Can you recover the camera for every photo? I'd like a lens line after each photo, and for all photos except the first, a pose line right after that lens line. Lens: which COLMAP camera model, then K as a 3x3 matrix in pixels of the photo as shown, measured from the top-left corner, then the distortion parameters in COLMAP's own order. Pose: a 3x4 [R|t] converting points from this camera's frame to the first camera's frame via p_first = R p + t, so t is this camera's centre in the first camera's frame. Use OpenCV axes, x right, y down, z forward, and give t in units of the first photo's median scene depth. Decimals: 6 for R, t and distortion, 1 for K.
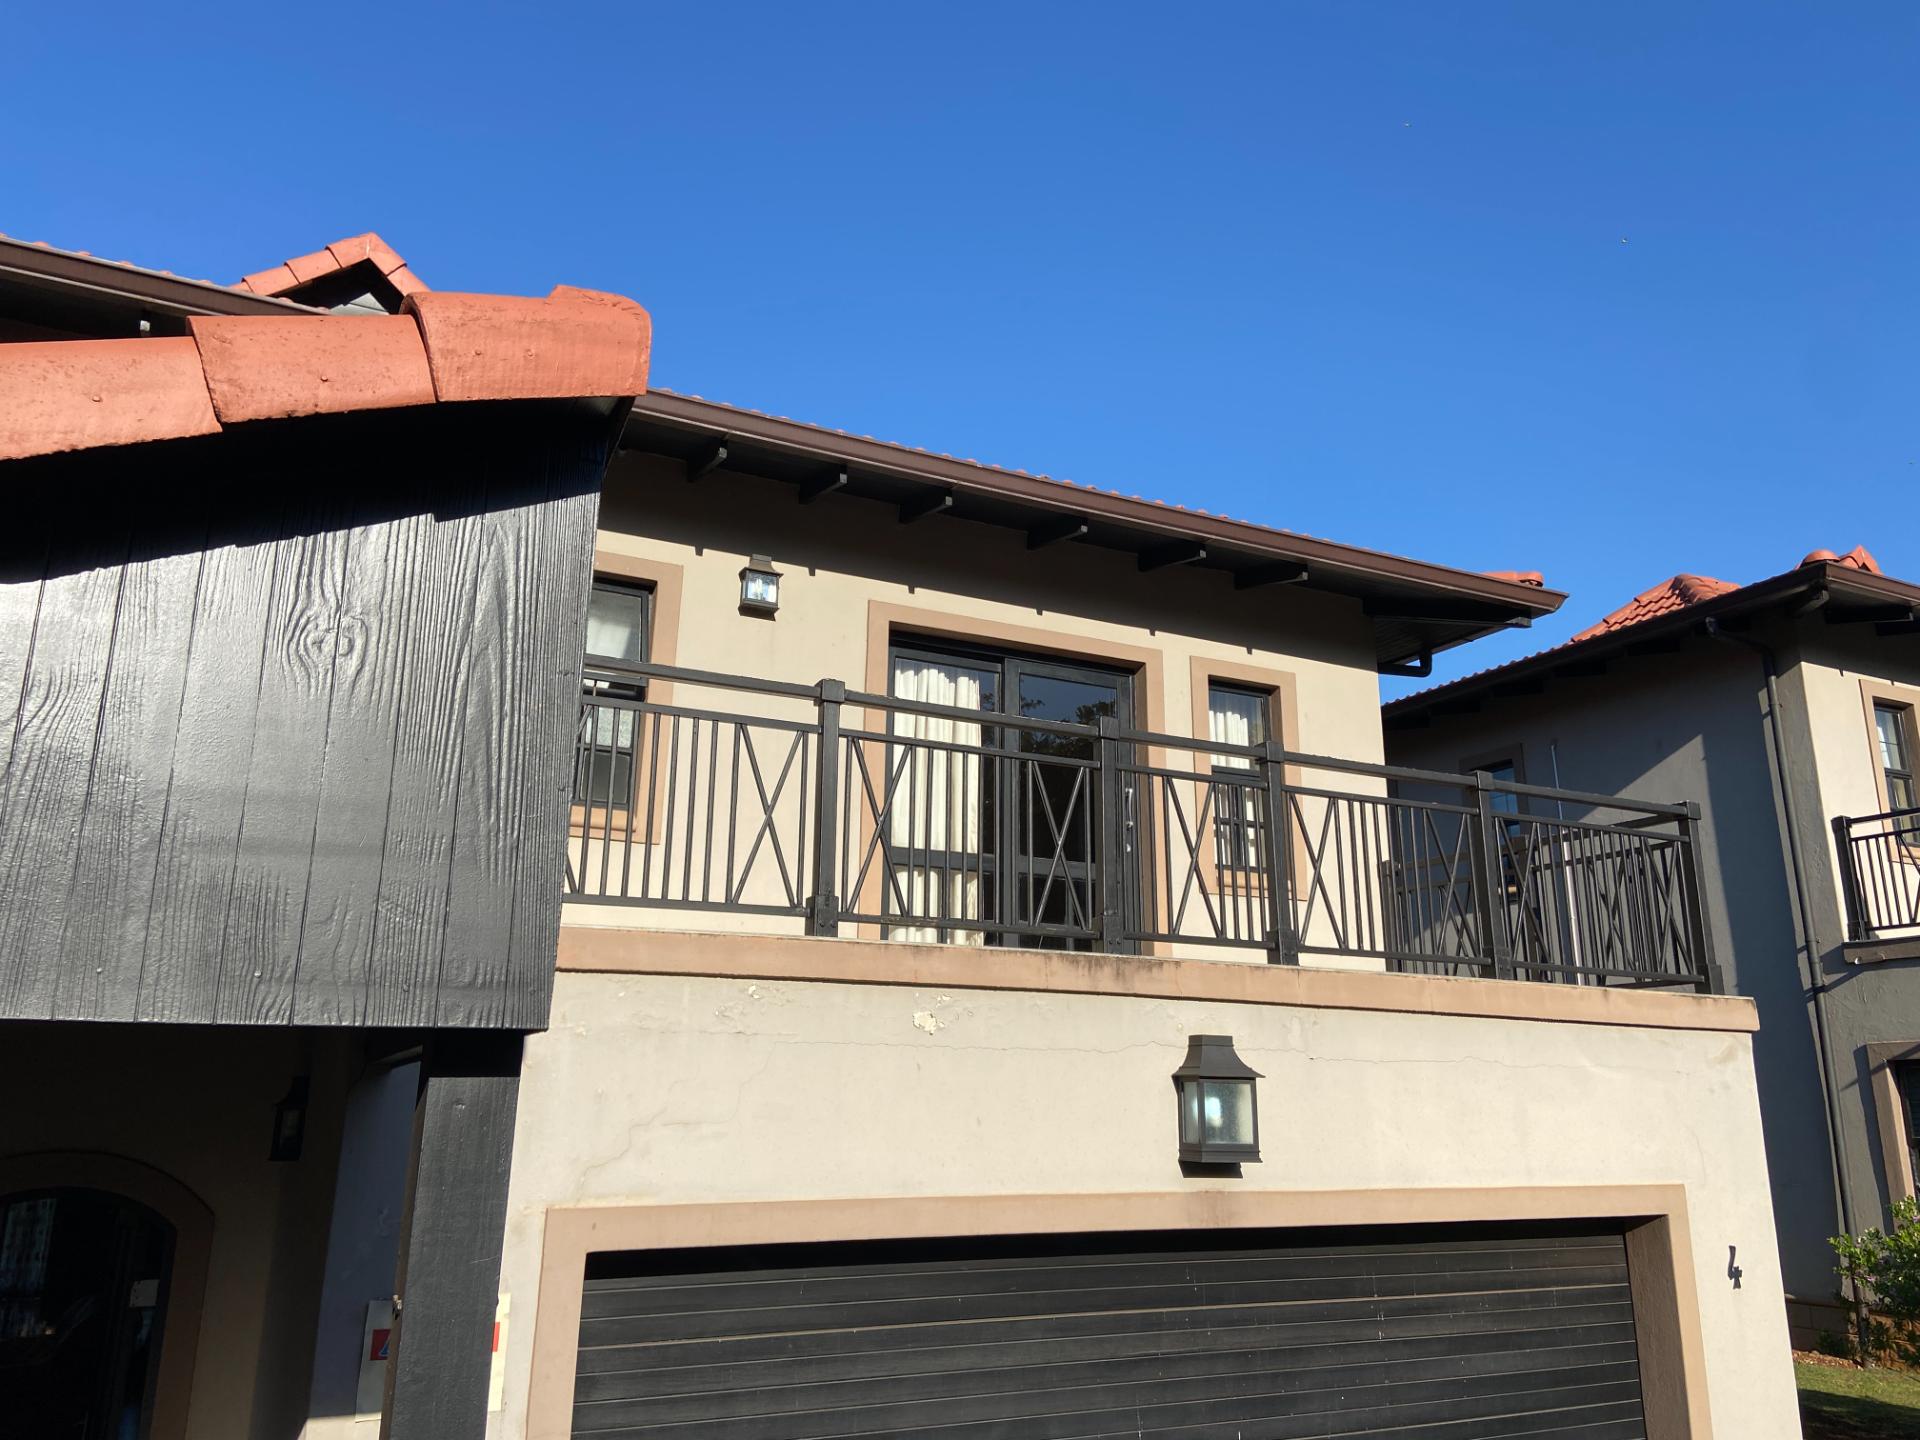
lens RADIAL K [[1453.8, 0, 967.0], [0, 1453.8, 707.5], [0, 0, 1]] dist [0.101318, -0.128842]
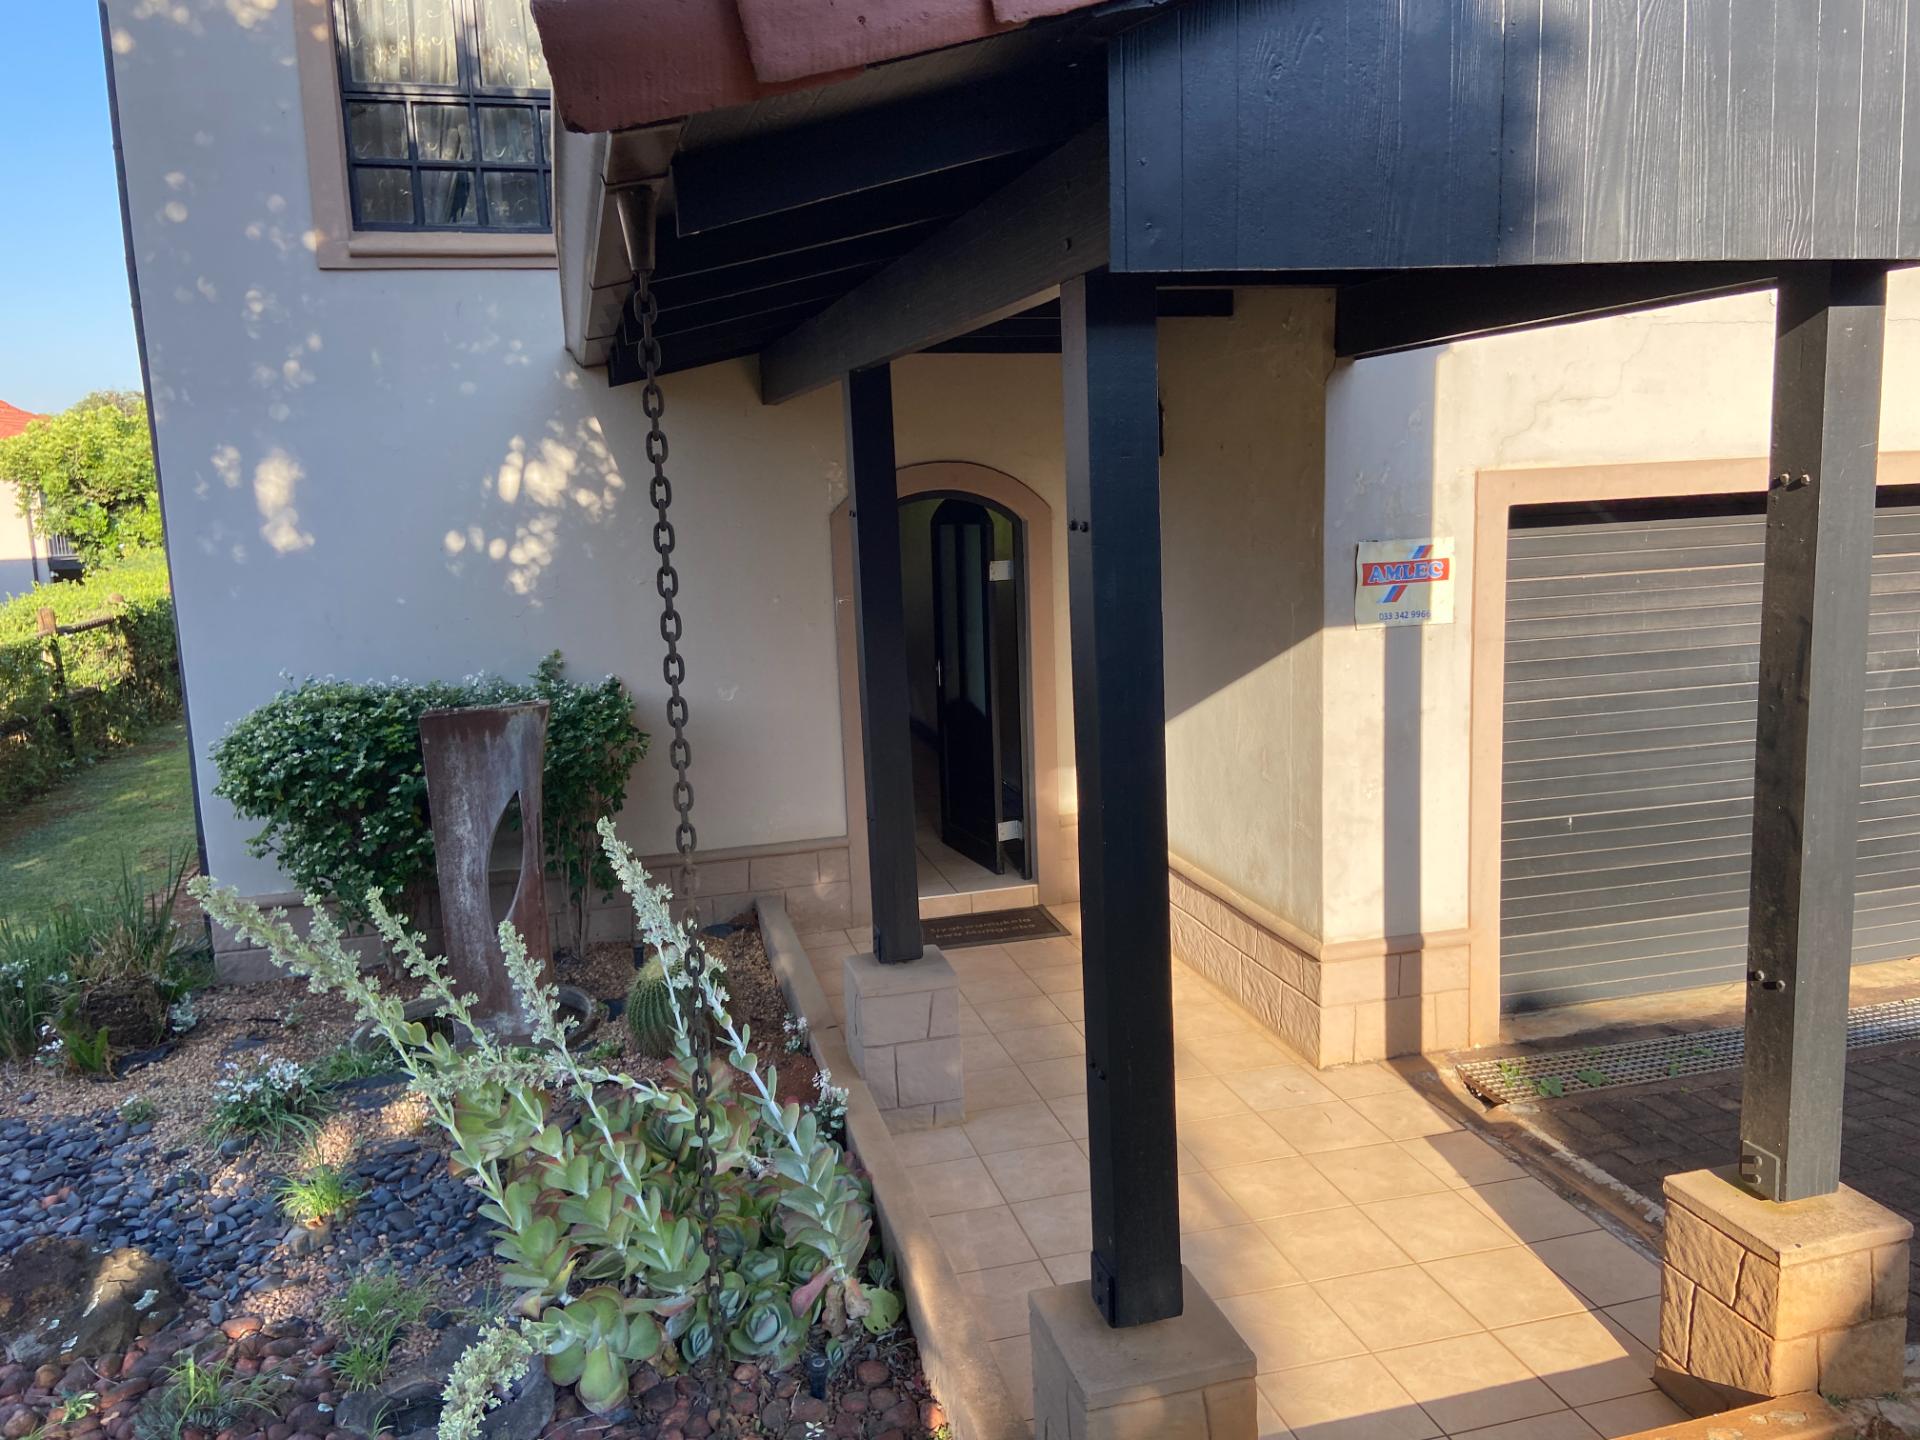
lens RADIAL K [[1453.8, 0, 960.3], [0, 1453.8, 710.7], [0, 0, 1]] dist [0.101318, -0.128842]
pose [[0.979540, -0.008375, -0.201076, -0.435803], [0.092164, 0.906872, 0.411204, -0.012992], [0.178906, -0.421322, 0.889089, -0.208015]]
